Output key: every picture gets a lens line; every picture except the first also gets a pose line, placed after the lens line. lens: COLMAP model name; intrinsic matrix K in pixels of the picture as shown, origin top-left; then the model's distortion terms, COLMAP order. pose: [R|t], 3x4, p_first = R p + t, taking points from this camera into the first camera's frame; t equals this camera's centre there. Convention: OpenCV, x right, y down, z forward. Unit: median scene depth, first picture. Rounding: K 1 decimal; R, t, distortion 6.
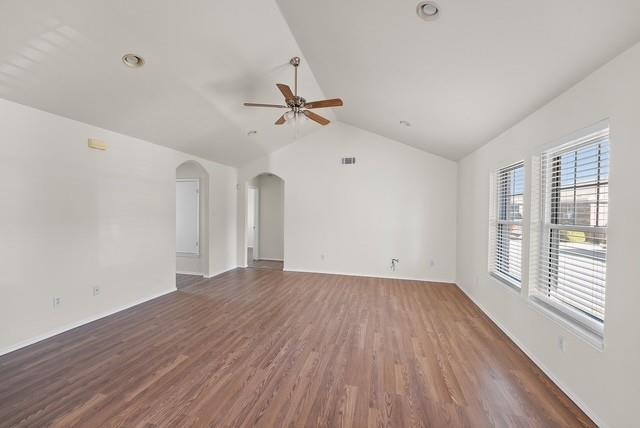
lens RADIAL K [[258.1, 0, 320.0], [0, 258.1, 214.0], [0, 0, 1]] dist [0.000220, -0.000006]
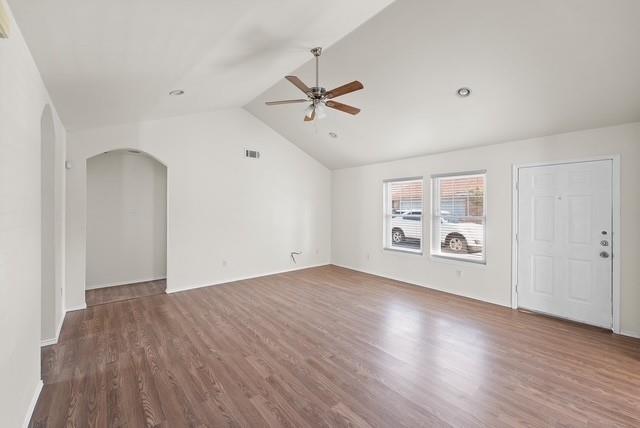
lens RADIAL K [[258.6, 0, 320.0], [0, 258.6, 214.0], [0, 0, 1]] dist [-0.000411, -0.000102]
pose [[0.567063, -0.019228, 0.823450, -0.736886], [-0.000320, 0.999722, 0.023564, -0.018861], [-0.823675, -0.013626, 0.566899, 0.391156]]
